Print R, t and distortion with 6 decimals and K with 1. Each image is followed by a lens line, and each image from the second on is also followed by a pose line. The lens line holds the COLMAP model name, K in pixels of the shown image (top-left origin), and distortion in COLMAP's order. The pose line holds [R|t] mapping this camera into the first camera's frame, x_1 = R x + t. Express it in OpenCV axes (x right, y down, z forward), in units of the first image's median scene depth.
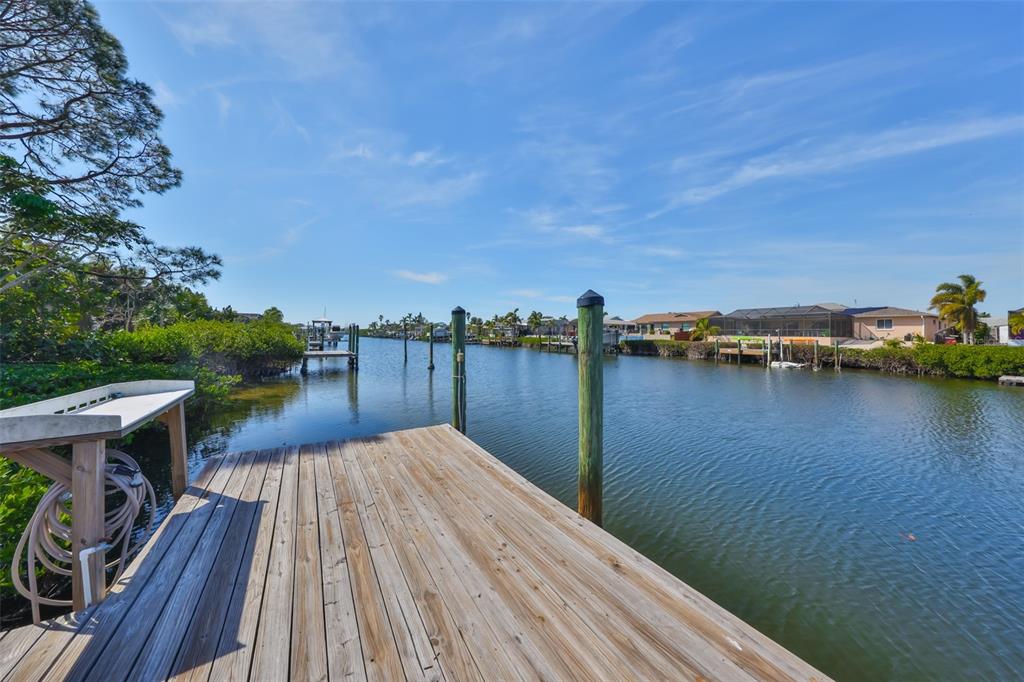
lens RADIAL K [[330.2, 0, 501.4], [0, 330.2, 338.1], [0, 0, 1]] dist [-0.000216, 0.000062]
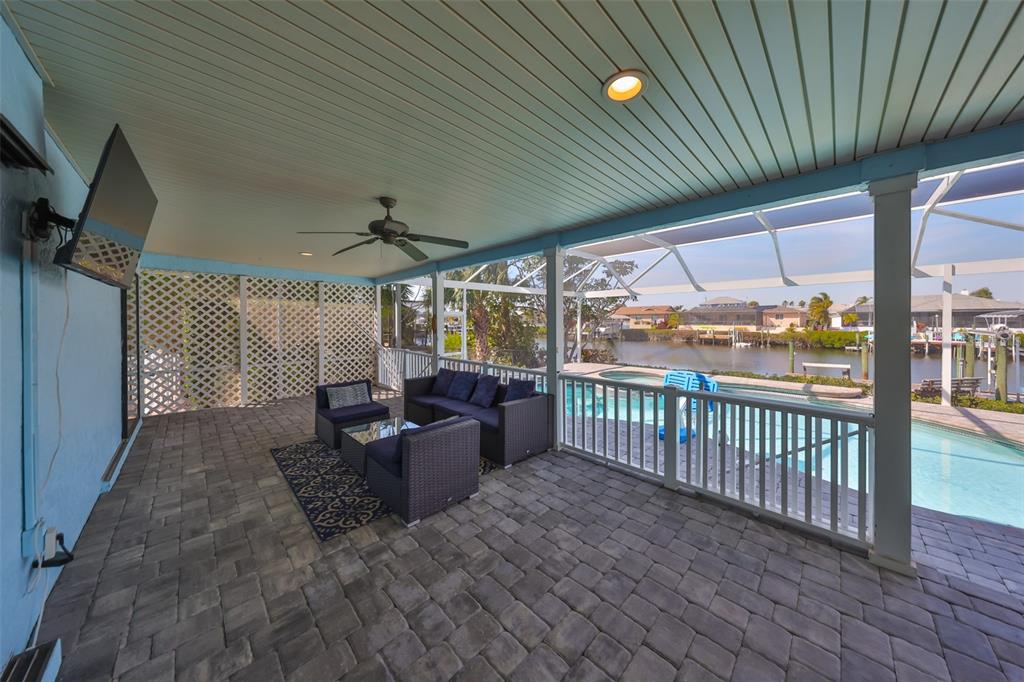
lens RADIAL K [[323.3, 0, 508.5], [0, 323.3, 319.9], [0, 0, 1]] dist [-0.000004, 0.000006]
pose [[0.968127, -0.019864, 0.249670, -0.625548], [0.022132, 0.999735, -0.006281, -0.054004], [-0.249479, 0.011607, 0.968311, -0.255940]]
